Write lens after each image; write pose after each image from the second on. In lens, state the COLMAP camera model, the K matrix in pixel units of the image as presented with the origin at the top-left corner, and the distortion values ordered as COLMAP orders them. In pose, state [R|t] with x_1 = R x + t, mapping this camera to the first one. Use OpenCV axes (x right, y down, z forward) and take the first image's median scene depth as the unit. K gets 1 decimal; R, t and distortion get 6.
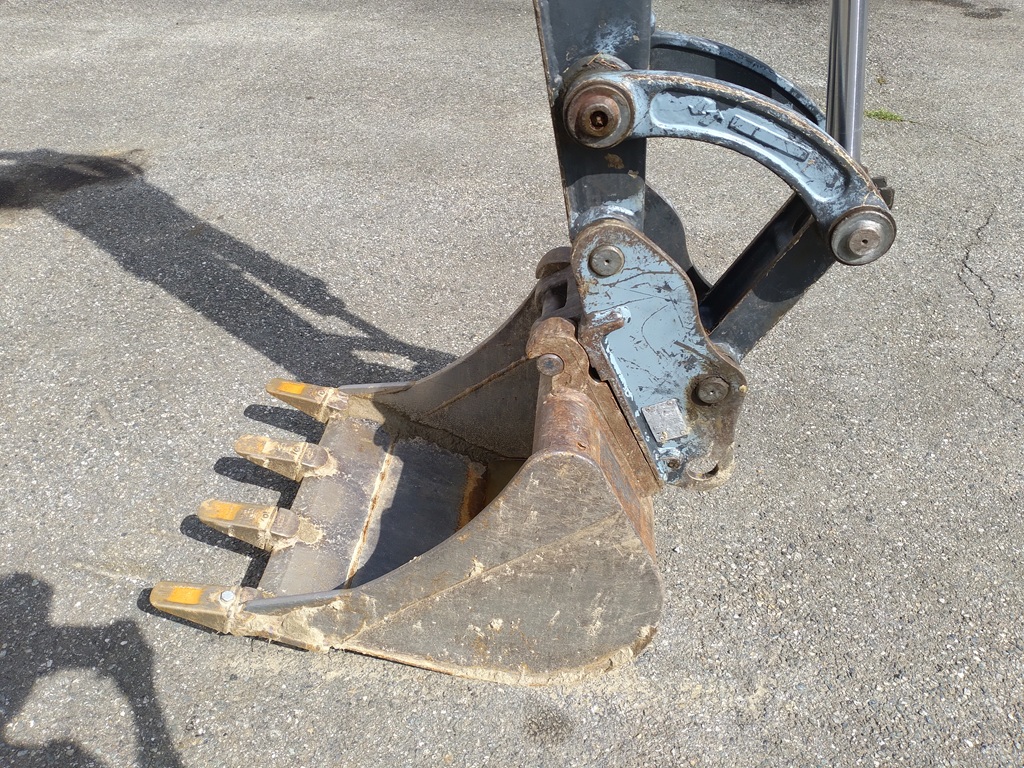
lens RADIAL K [[816.5, 0, 510.9], [0, 816.5, 378.3], [0, 0, 1]] dist [0.067783, -0.141018]
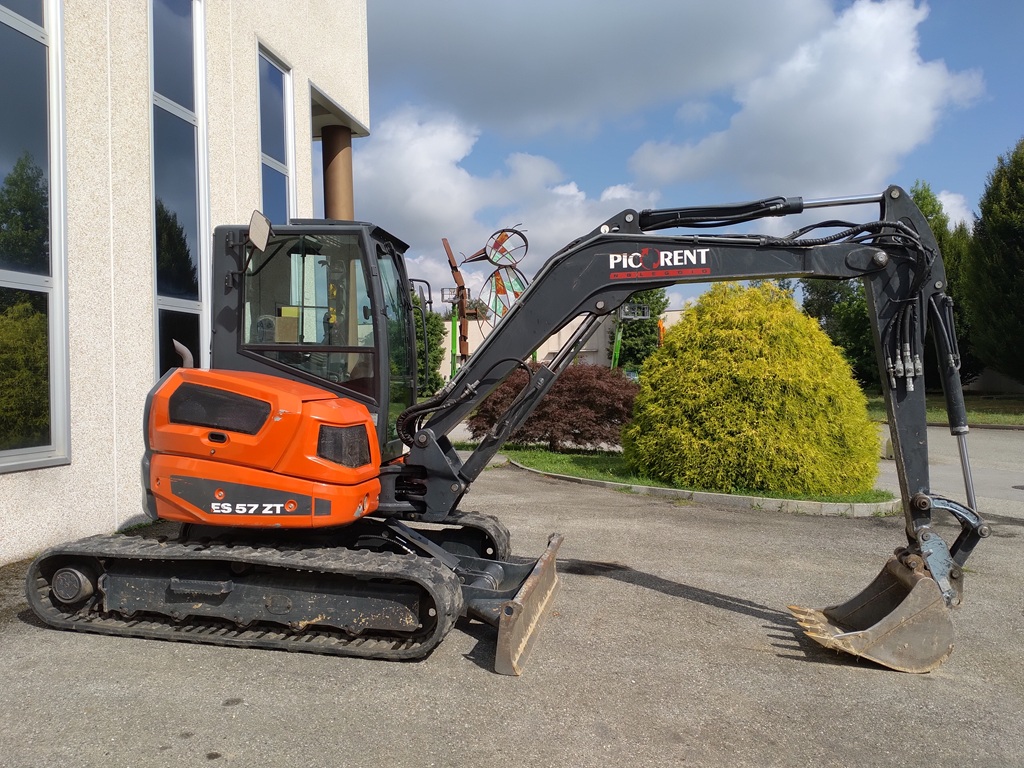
lens RADIAL K [[816.5, 0, 510.9], [0, 816.5, 378.3], [0, 0, 1]] dist [0.067783, -0.141018]
pose [[0.998018, 0.024447, -0.057994, -1.613841], [-0.054150, 0.803165, -0.593291, 1.649144], [0.032074, 0.595255, 0.802897, -2.688979]]
